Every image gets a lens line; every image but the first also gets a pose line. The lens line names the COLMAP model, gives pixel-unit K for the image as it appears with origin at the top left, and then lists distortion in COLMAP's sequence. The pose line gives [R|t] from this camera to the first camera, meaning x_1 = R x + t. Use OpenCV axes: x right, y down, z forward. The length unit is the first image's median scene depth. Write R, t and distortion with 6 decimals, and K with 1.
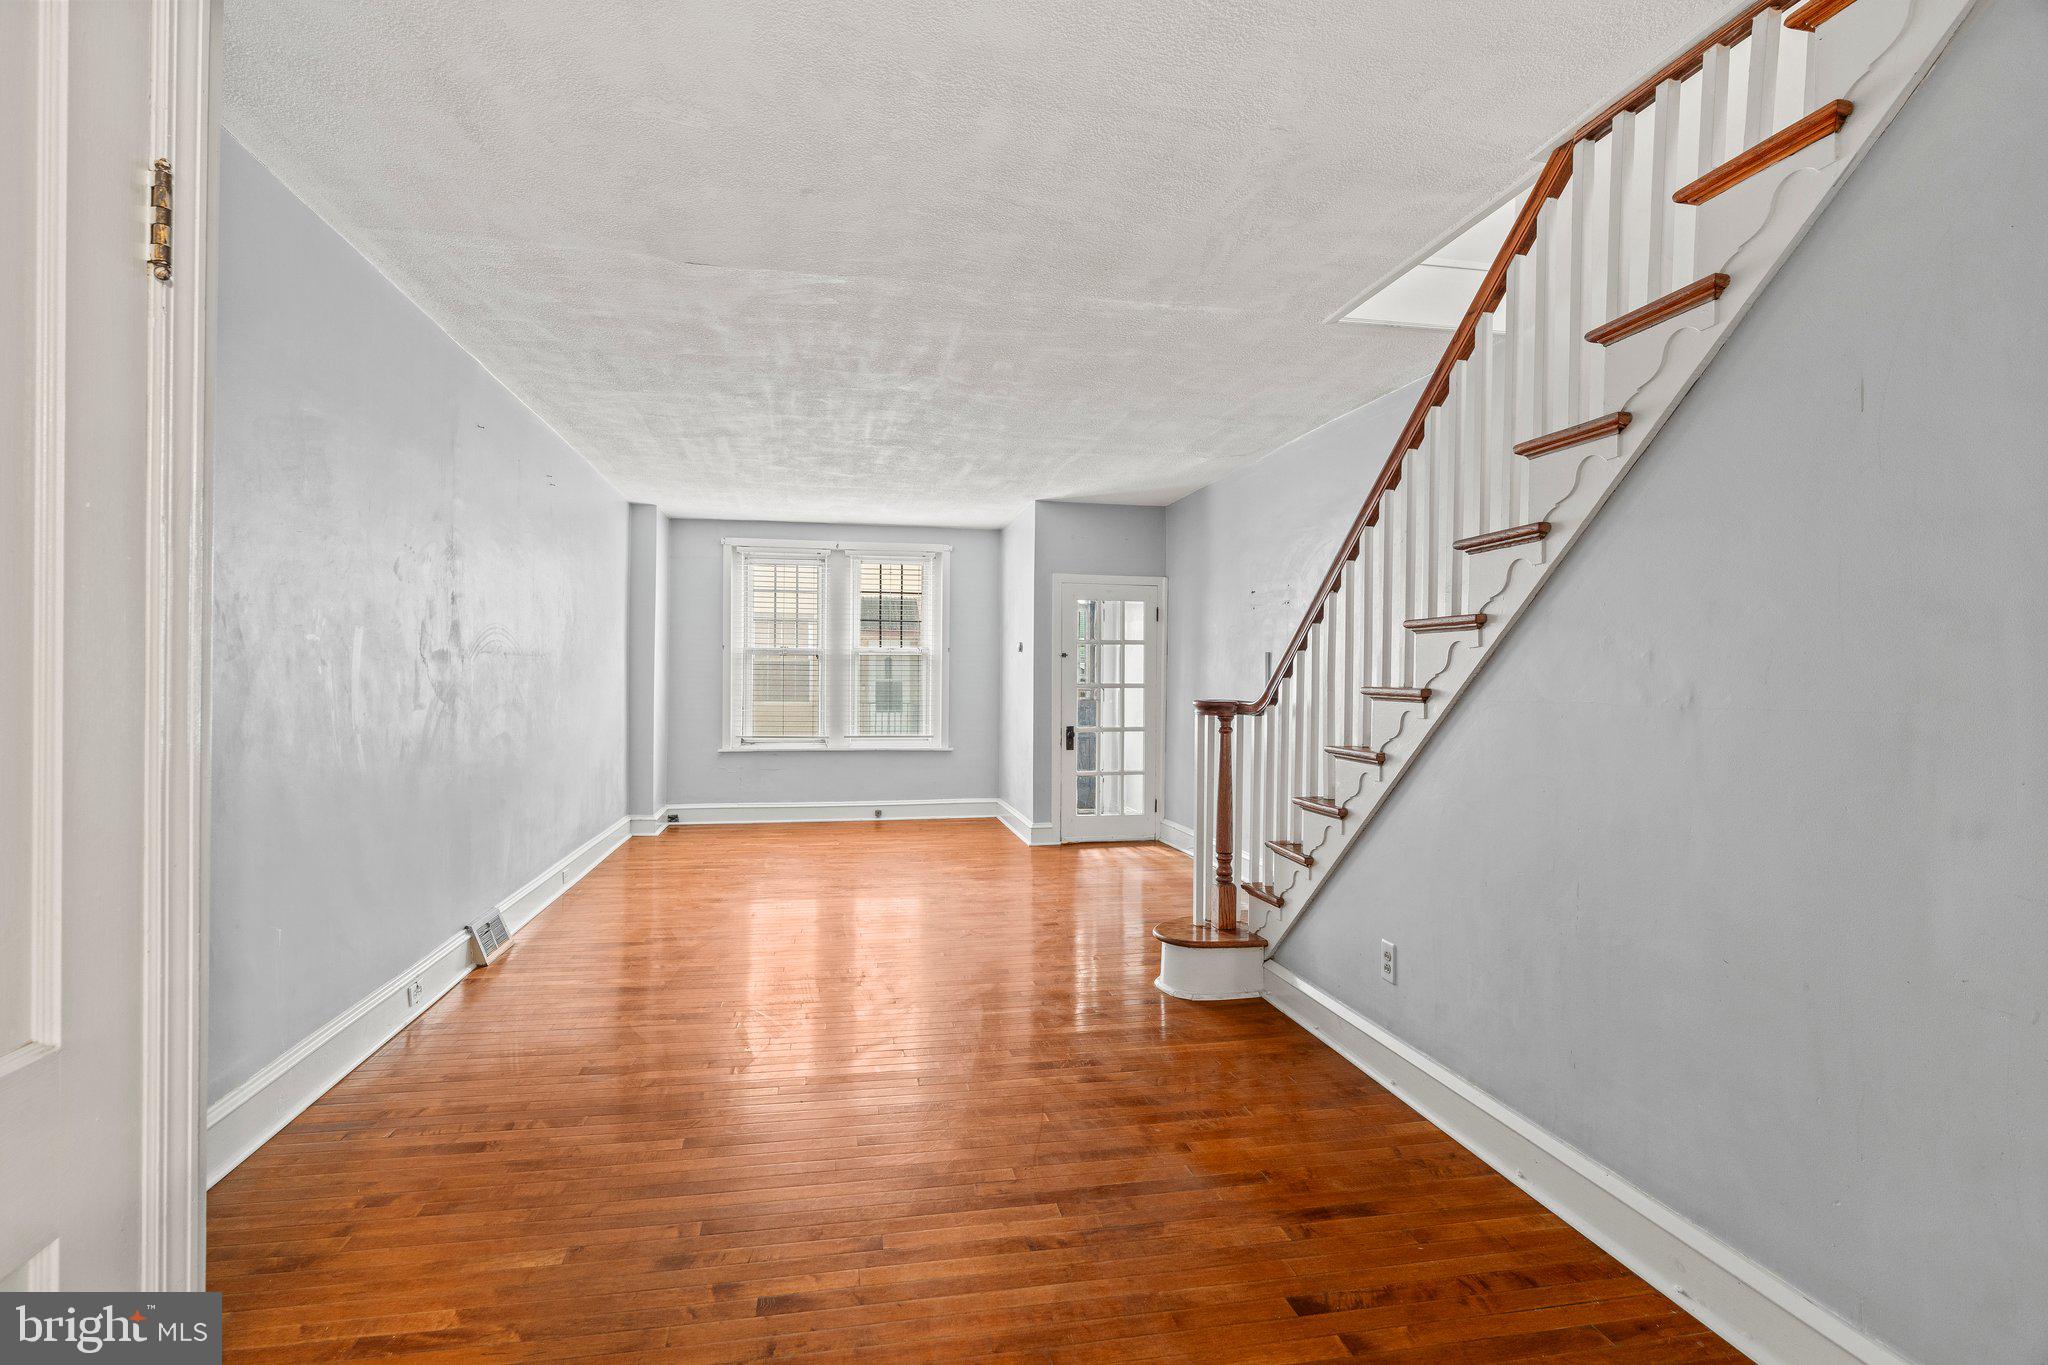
lens RADIAL K [[1183.2, 0, 1099.2], [0, 1183.2, 681.3], [0, 0, 1]] dist [-0.002940, 0.000199]
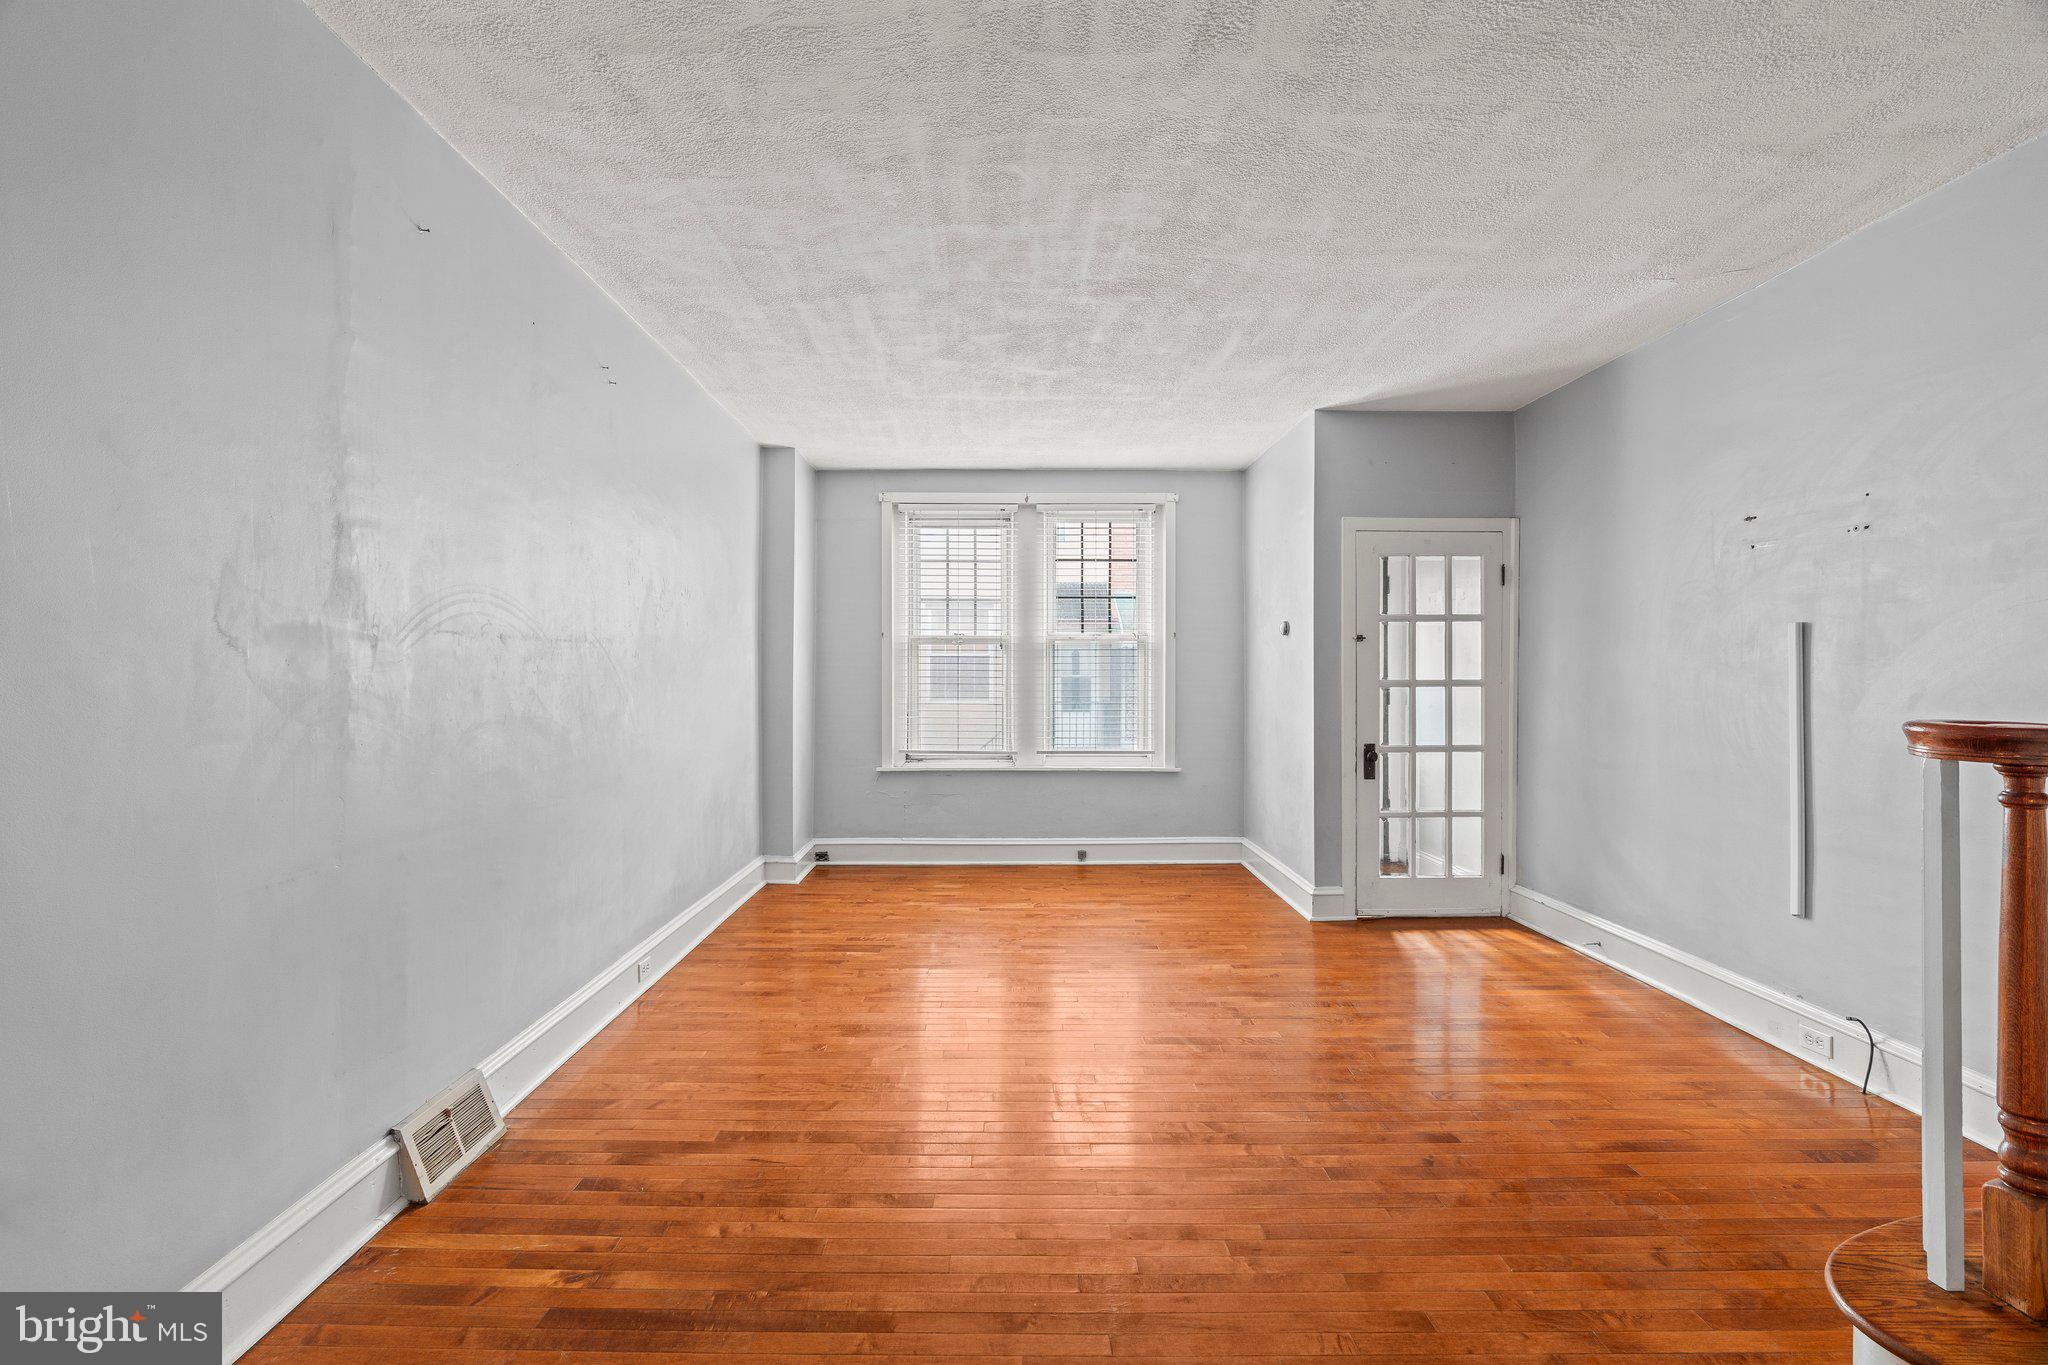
lens RADIAL K [[1137.8, 0, 978.1], [0, 1137.8, 672.9], [0, 0, 1]] dist [-0.005948, -0.000108]
pose [[0.969019, -0.006629, -0.246895, -0.080327], [0.005661, 0.999973, -0.004631, -0.000506], [0.246920, 0.003090, 0.969031, 0.319170]]
